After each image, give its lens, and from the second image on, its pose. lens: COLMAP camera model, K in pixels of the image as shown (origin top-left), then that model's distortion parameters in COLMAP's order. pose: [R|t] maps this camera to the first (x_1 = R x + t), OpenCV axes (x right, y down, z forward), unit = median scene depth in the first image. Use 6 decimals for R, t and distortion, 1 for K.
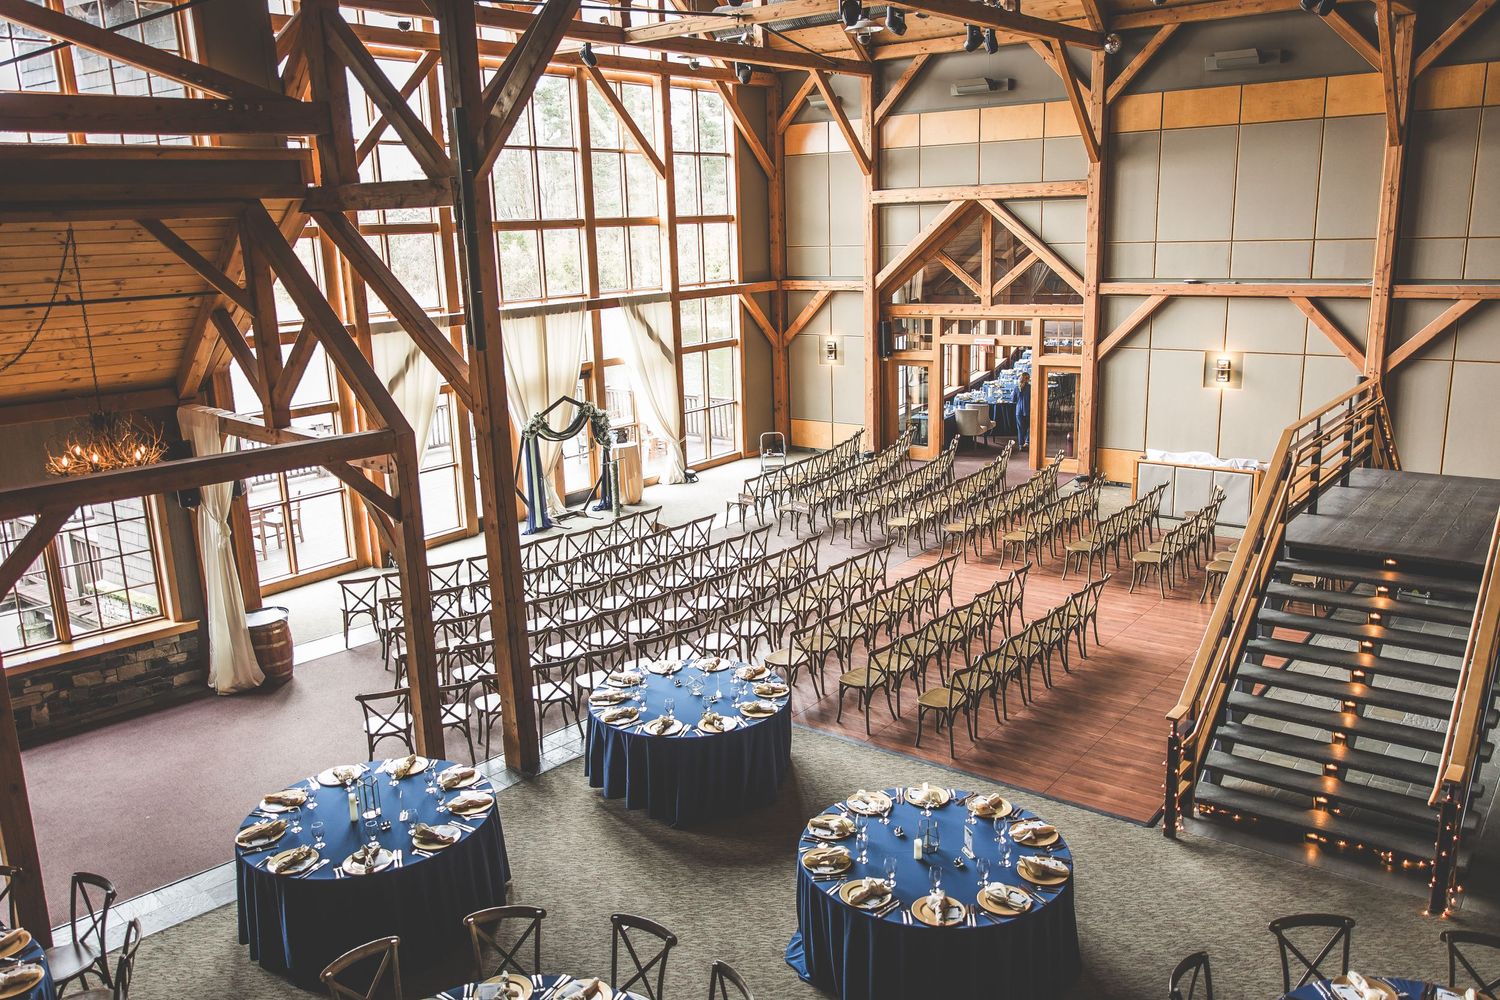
lens RADIAL K [[1163.4, 0, 750.0], [0, 1163.4, 500.0], [0, 0, 1]] dist [-0.004678, -0.002987]
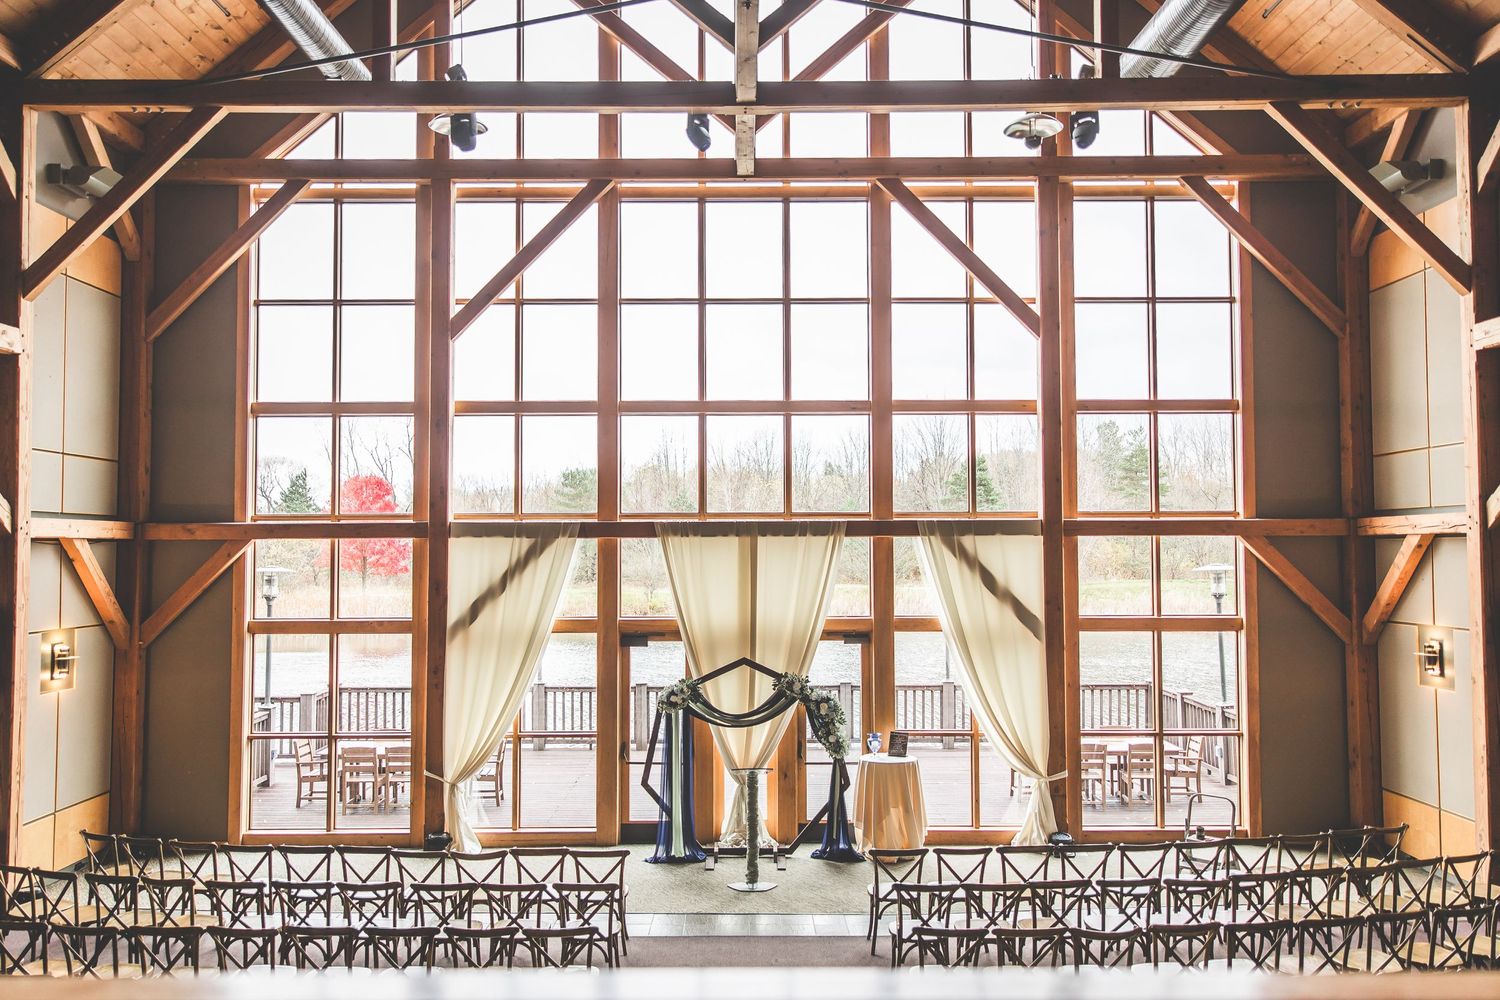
lens RADIAL K [[1163.4, 0, 750.0], [0, 1163.4, 500.0], [0, 0, 1]] dist [-0.004678, -0.002987]
pose [[0.597150, -0.004829, -0.802115, 0.329431], [-0.202373, 0.966726, -0.156480, -0.067391], [0.776181, 0.255768, 0.576303, 0.555379]]
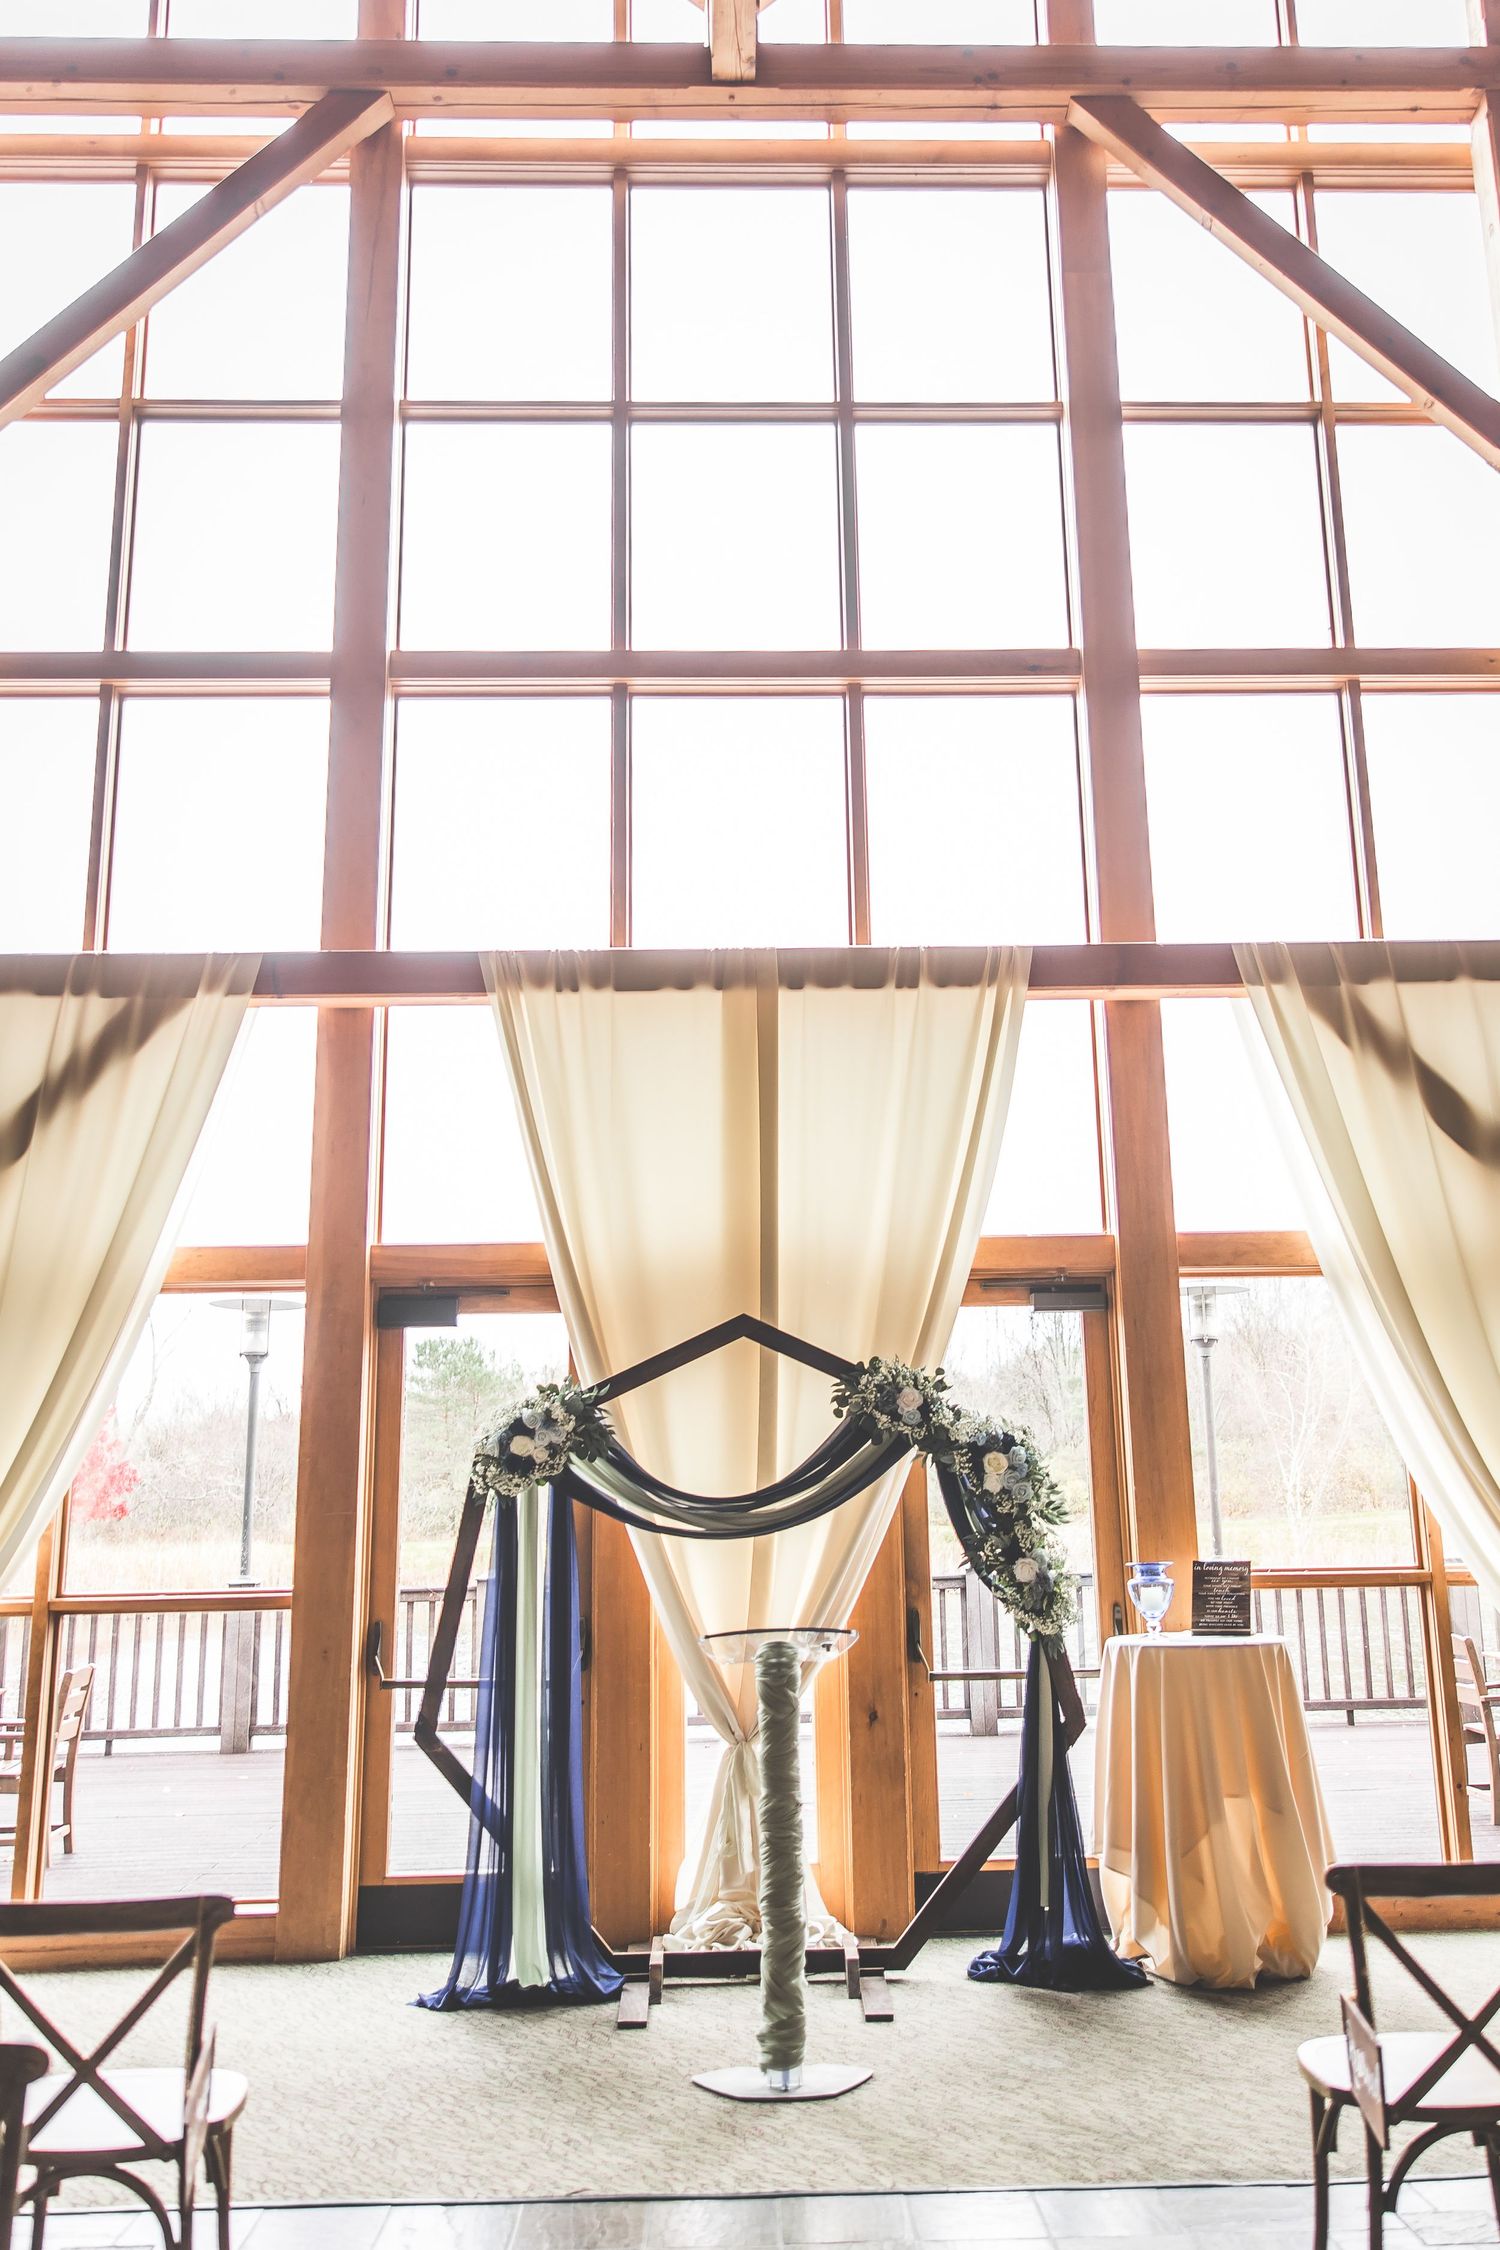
lens RADIAL K [[1852.9, 0, 792.2], [0, 1852.9, 1073.1], [0, 0, 1]] dist [0.007764, 0.000991]
pose [[0.619273, -0.163893, -0.767880, 0.098670], [-0.183557, 0.920654, -0.344534, -0.015349], [0.763418, 0.354310, 0.540052, 0.741599]]
